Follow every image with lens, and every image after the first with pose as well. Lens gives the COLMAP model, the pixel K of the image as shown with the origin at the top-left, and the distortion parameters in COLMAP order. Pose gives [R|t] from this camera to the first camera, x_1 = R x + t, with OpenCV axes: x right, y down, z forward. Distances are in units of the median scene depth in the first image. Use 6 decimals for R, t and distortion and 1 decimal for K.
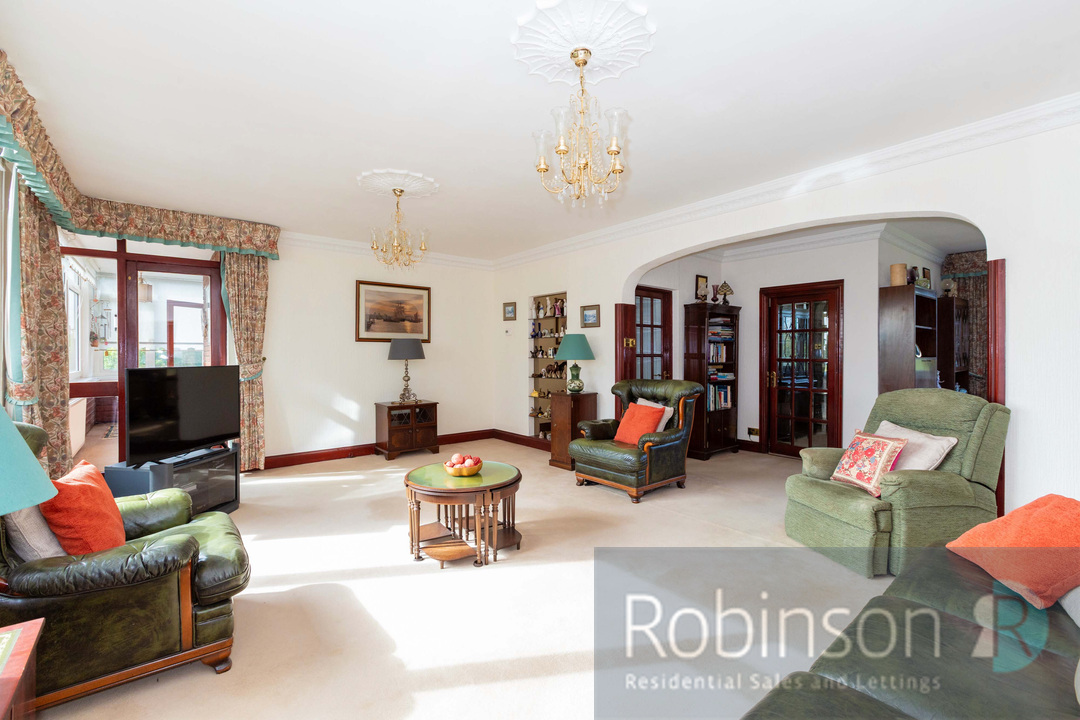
lens RADIAL K [[474.6, 0, 539.0], [0, 474.6, 358.6], [0, 0, 1]] dist [0.000408, 0.000100]
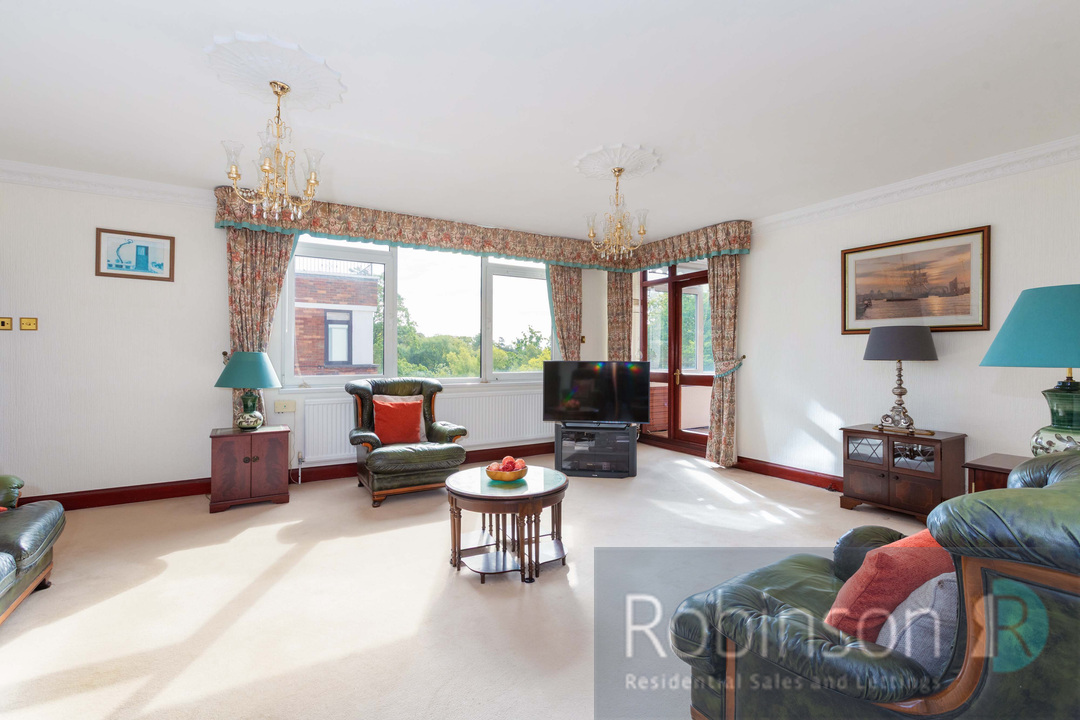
lens RADIAL K [[474.6, 0, 542.6], [0, 474.6, 360.2], [0, 0, 1]] dist [0.000408, 0.000100]
pose [[-0.136295, 0.011764, -0.990598, 0.396119], [-0.013687, 0.999812, 0.013756, -0.000322], [0.990574, 0.015433, -0.136108, 0.632154]]
